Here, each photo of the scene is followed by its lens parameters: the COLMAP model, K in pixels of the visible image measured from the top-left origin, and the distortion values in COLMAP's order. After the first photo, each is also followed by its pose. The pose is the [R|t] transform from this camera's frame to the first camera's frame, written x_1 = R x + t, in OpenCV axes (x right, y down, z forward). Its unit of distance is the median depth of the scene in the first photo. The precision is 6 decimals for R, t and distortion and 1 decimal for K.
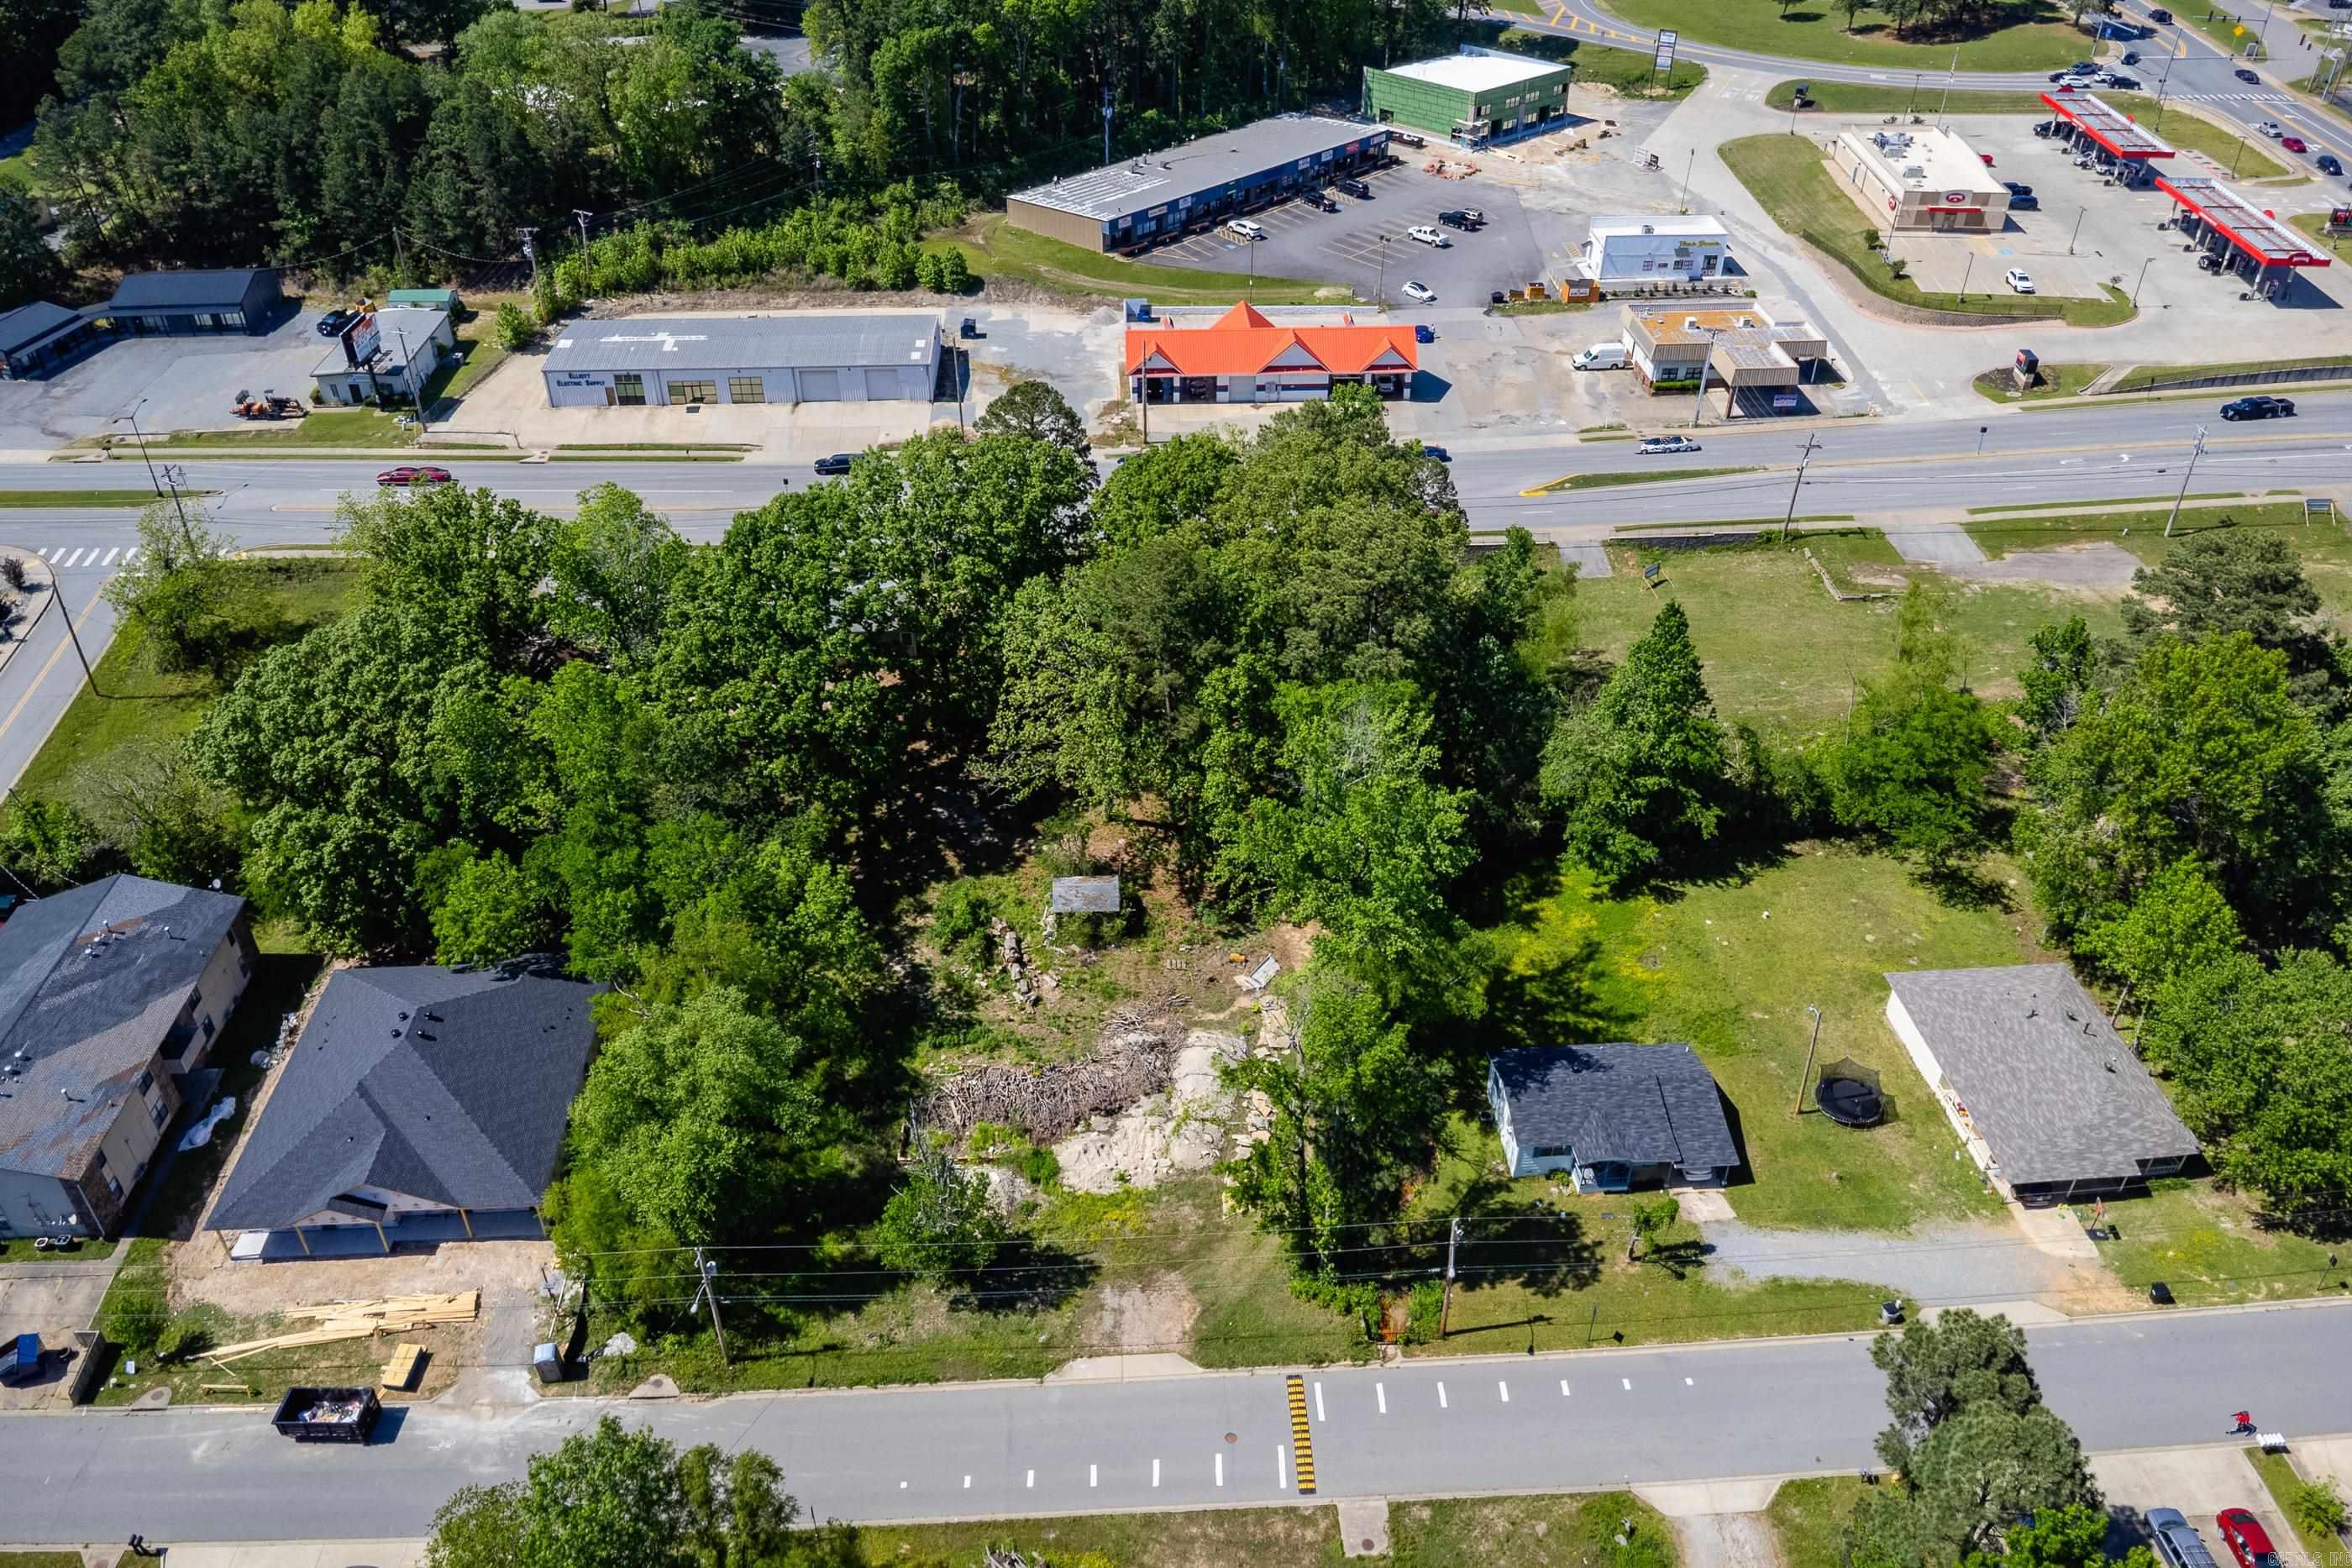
lens RADIAL K [[1701.4, 0, 1176.0], [0, 1701.4, 784.0], [0, 0, 1]] dist [0.013290, -0.011617]
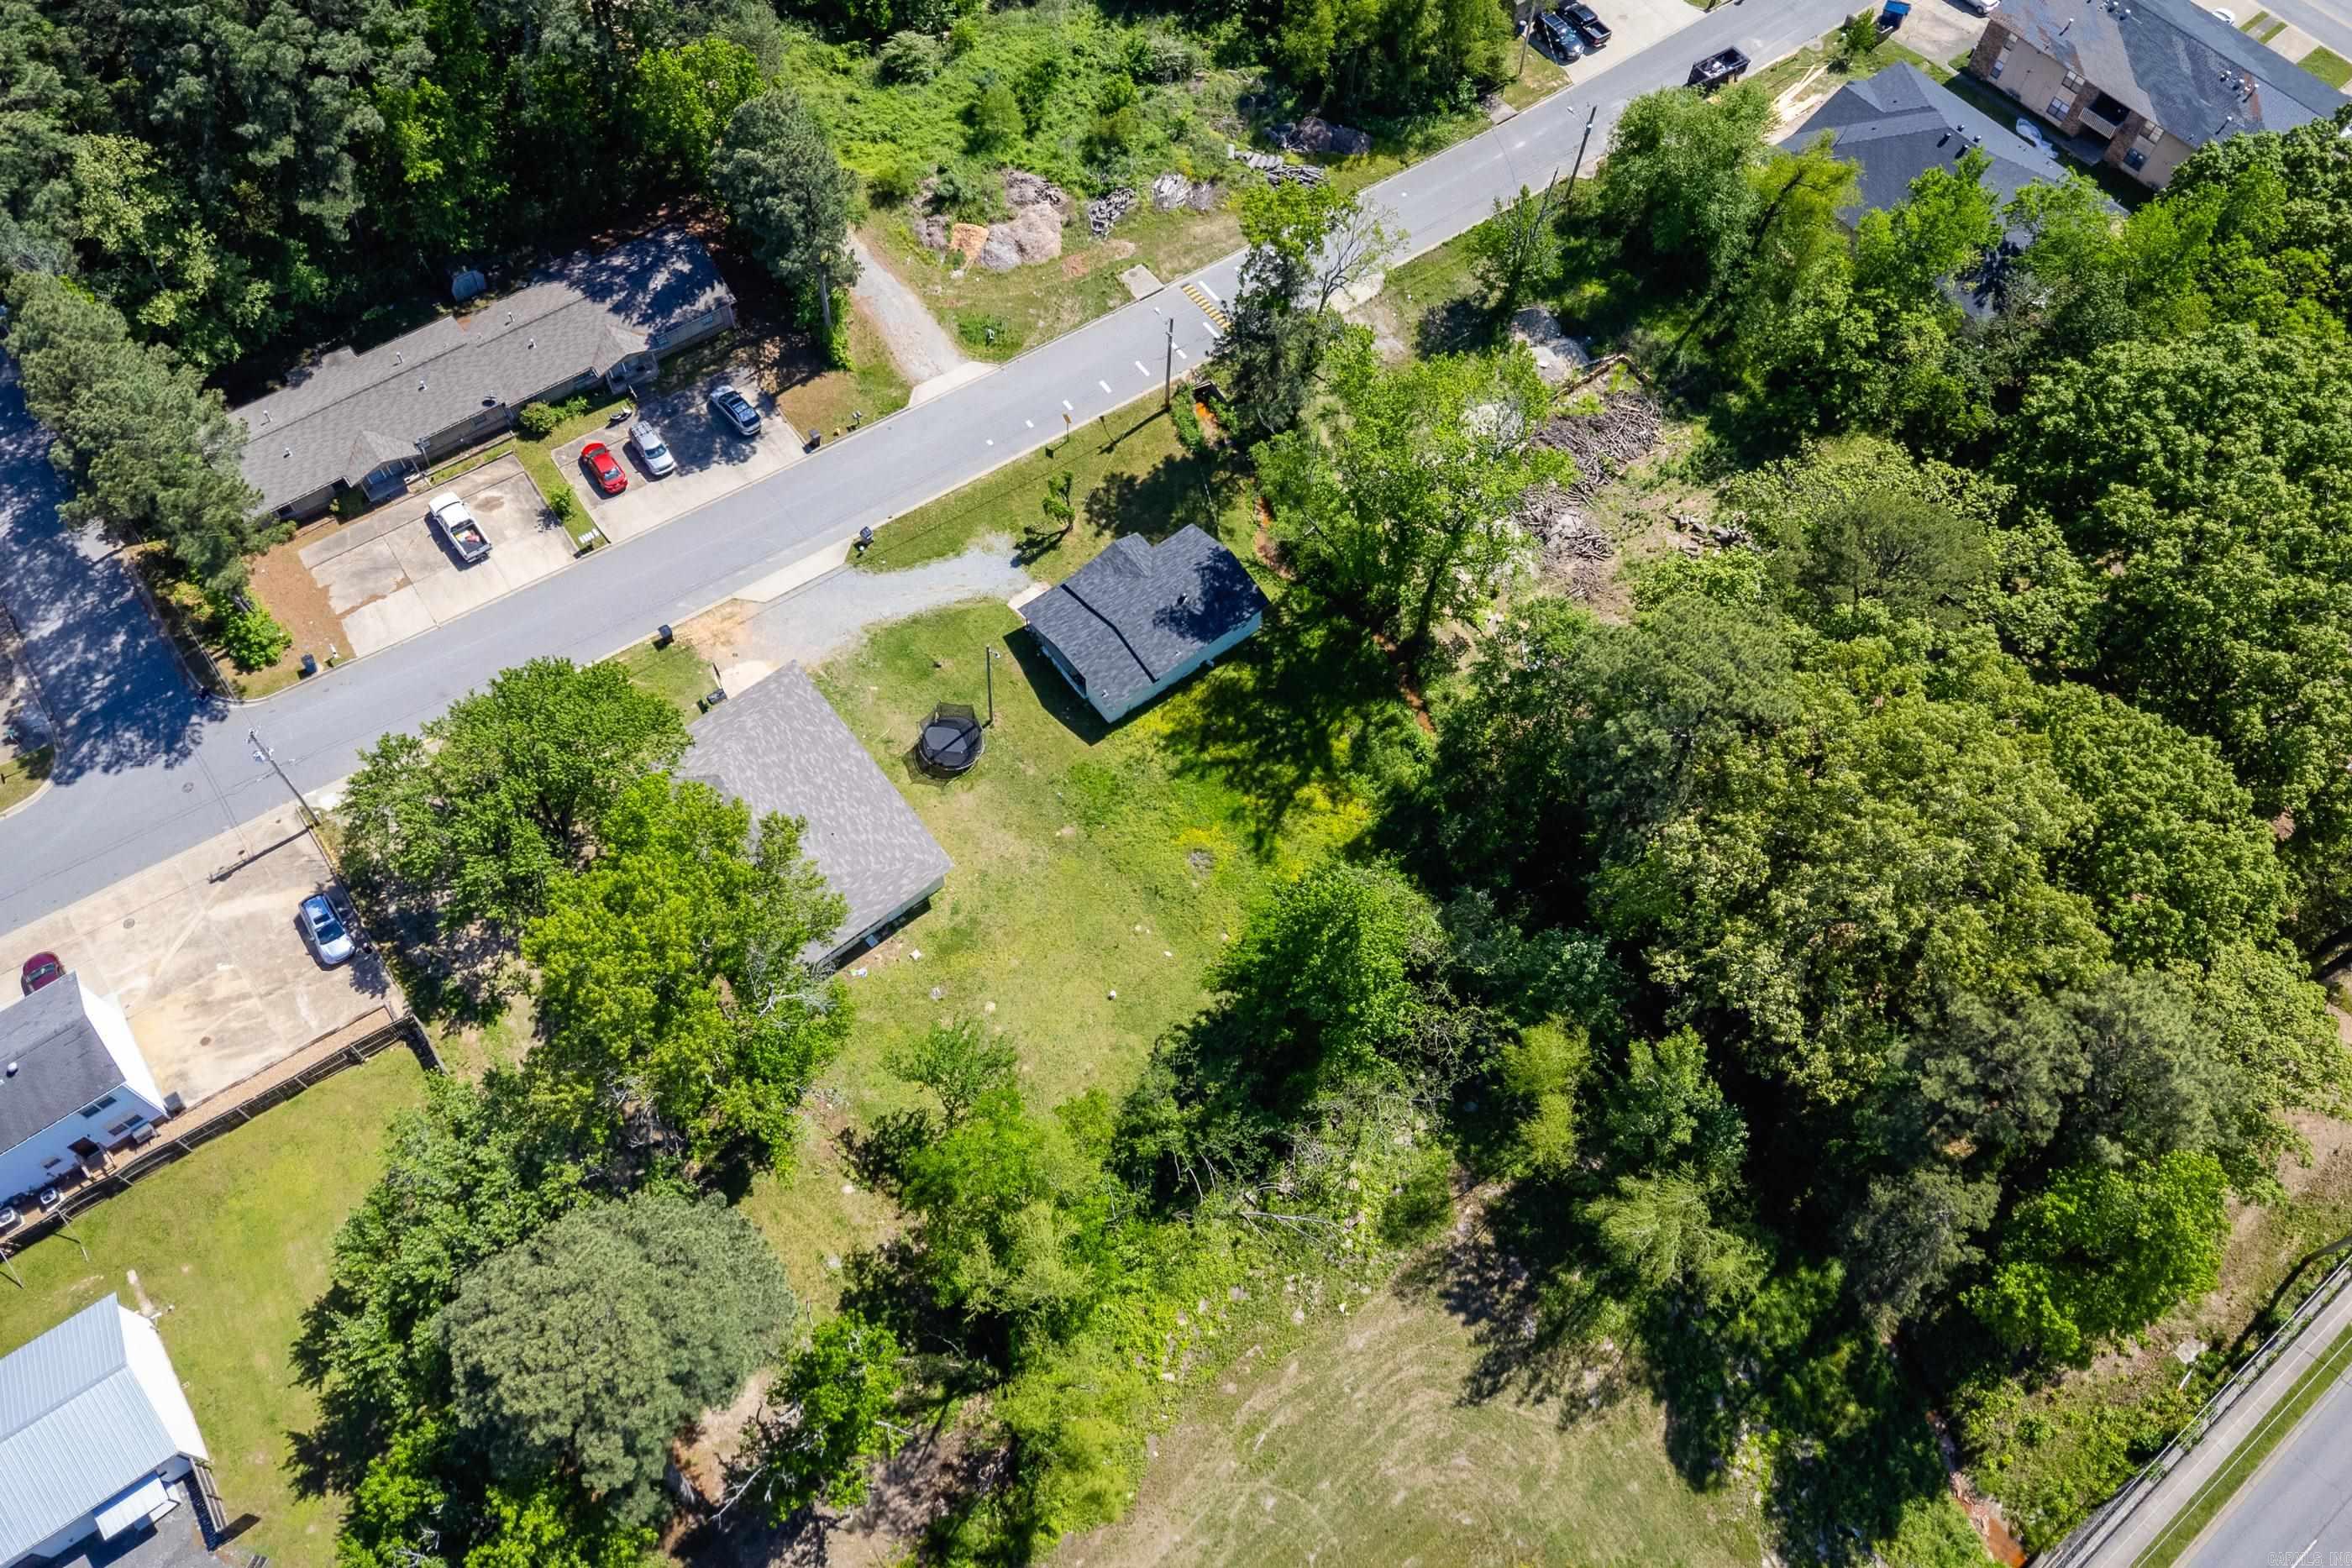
lens RADIAL K [[1778.9, 0, 1175.0], [0, 1778.9, 648.9], [0, 0, 1]] dist [0.013975, -0.014518]
pose [[-0.827124, 0.461243, -0.321125, 0.390735], [-0.339733, 0.044838, 0.939453, -0.551849], [0.447714, 0.886140, 0.119613, 0.582260]]
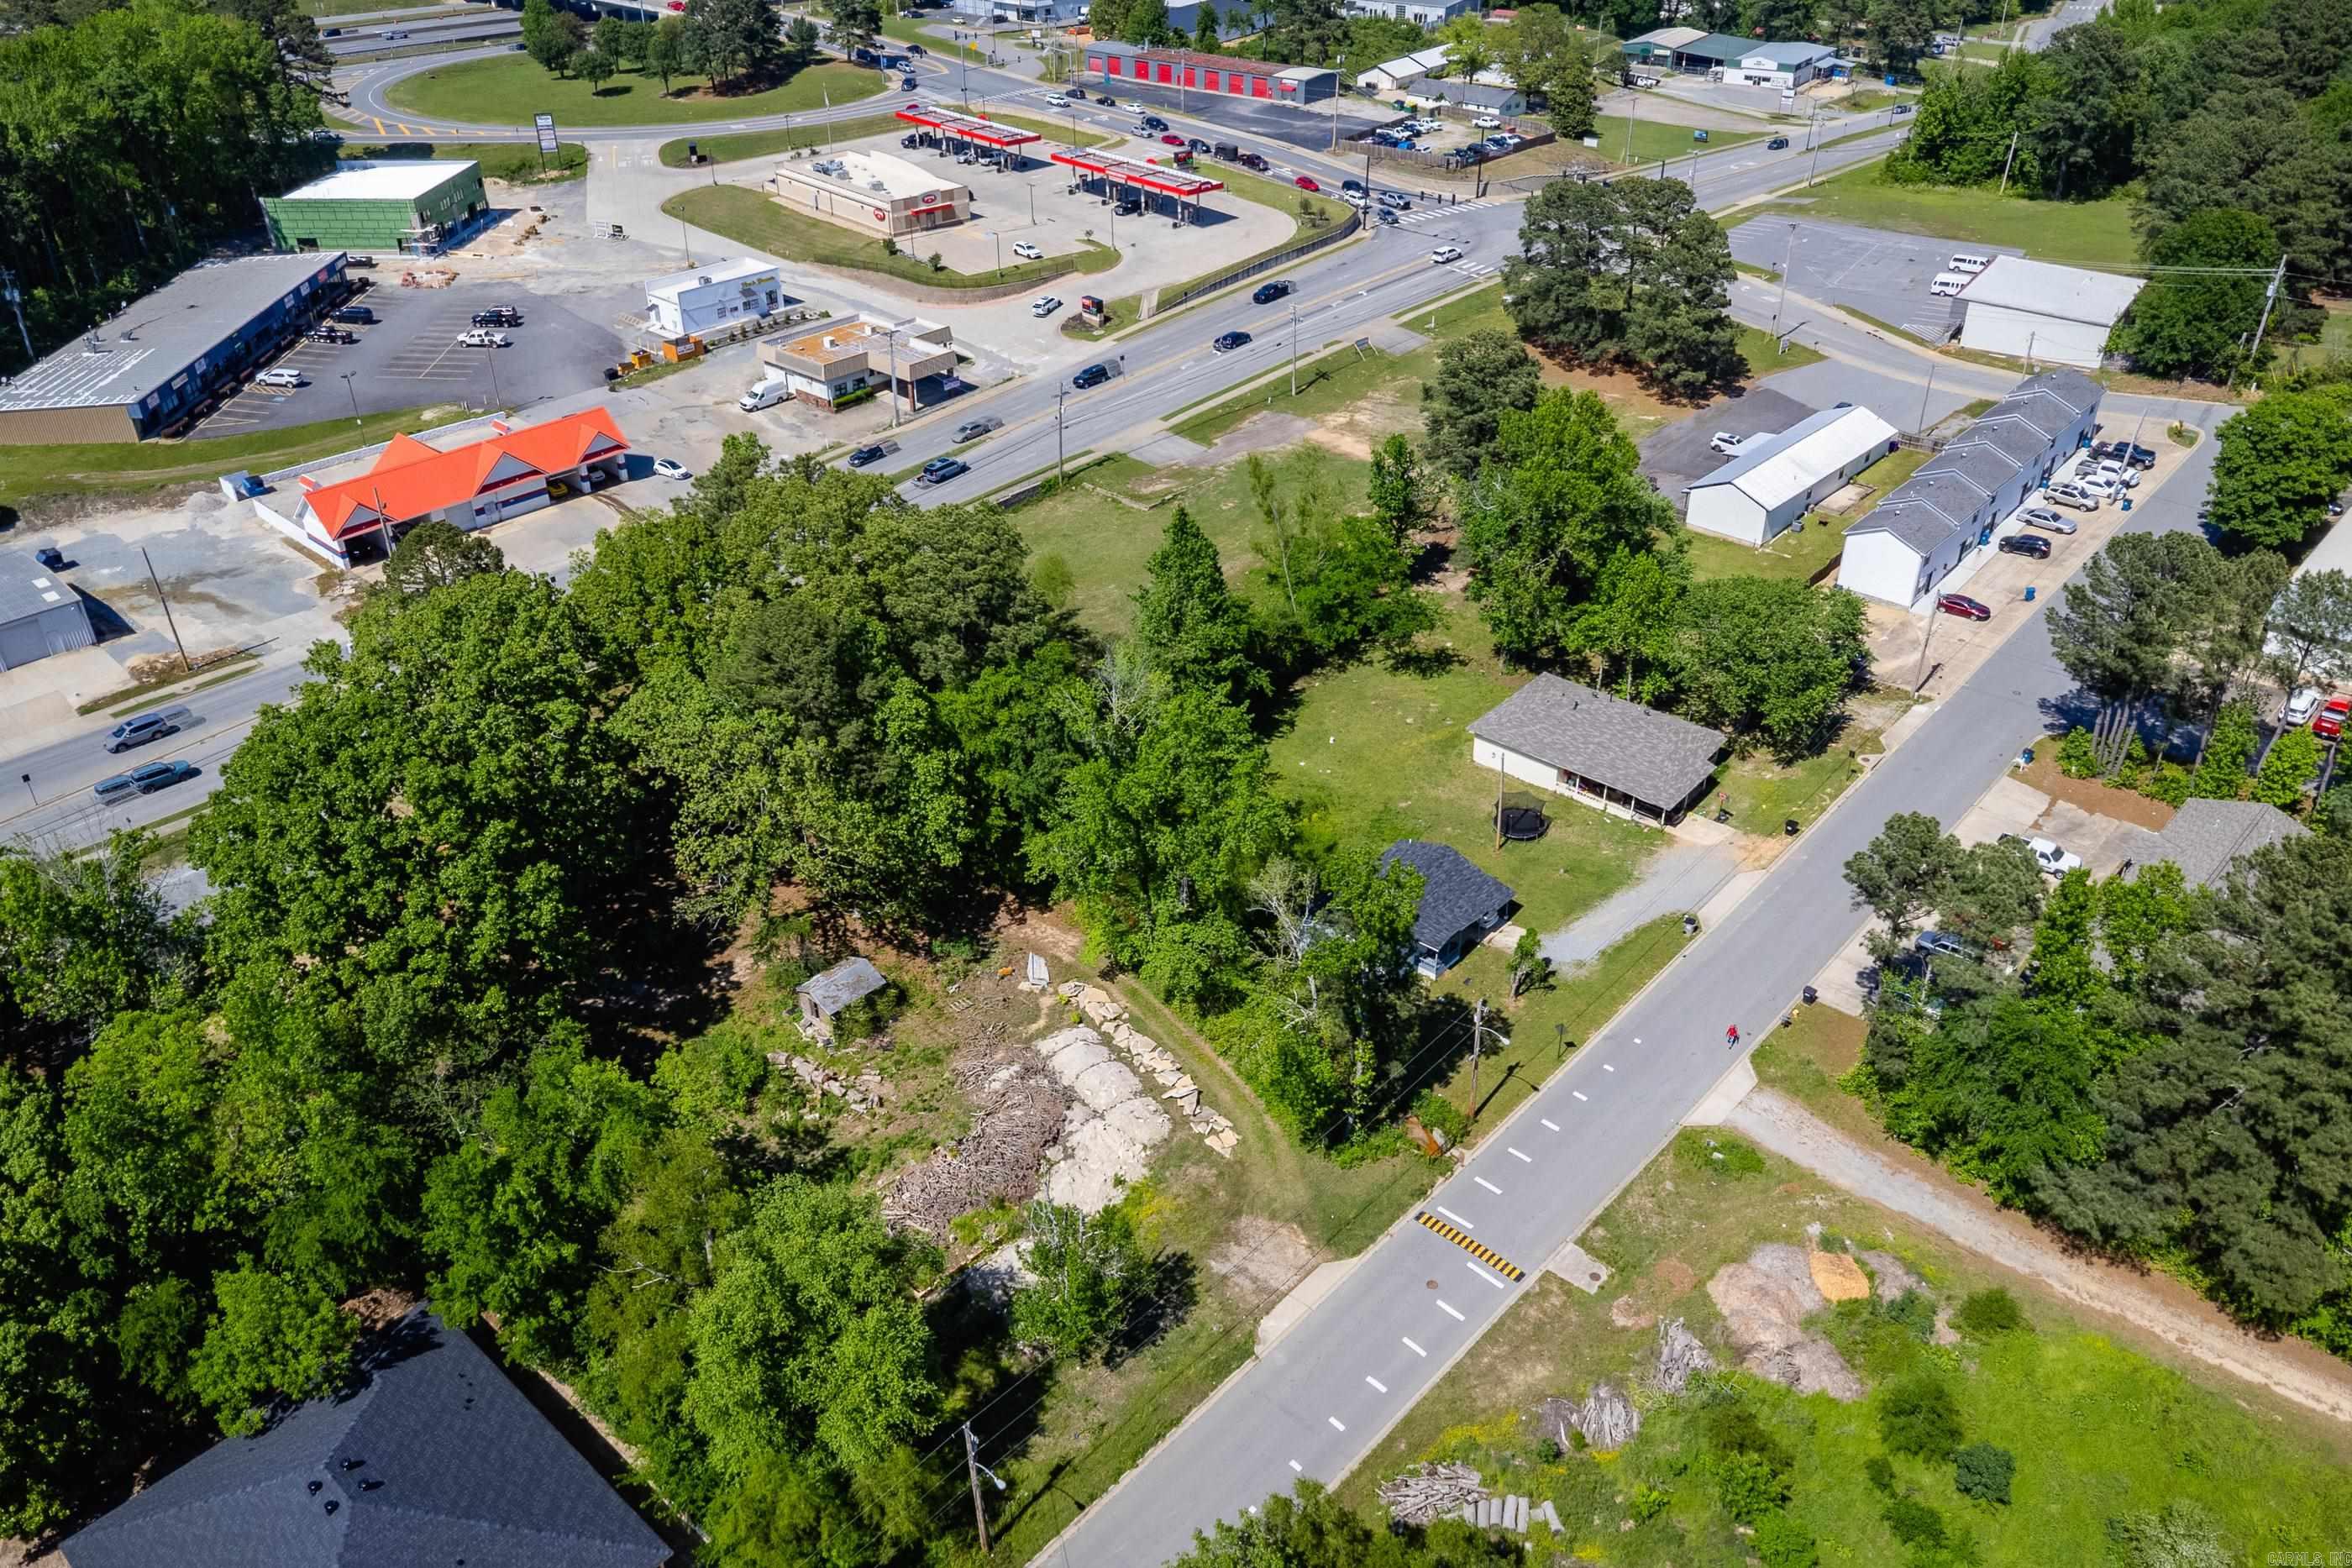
lens RADIAL K [[1709.7, 0, 1160.5], [0, 1709.7, 779.9], [0, 0, 1]] dist [0.022615, -0.030518]
pose [[0.717710, -0.377177, 0.585346, -0.324116], [0.413207, 0.907292, 0.077983, -0.028136], [-0.560494, 0.185900, 0.807024, 0.099745]]
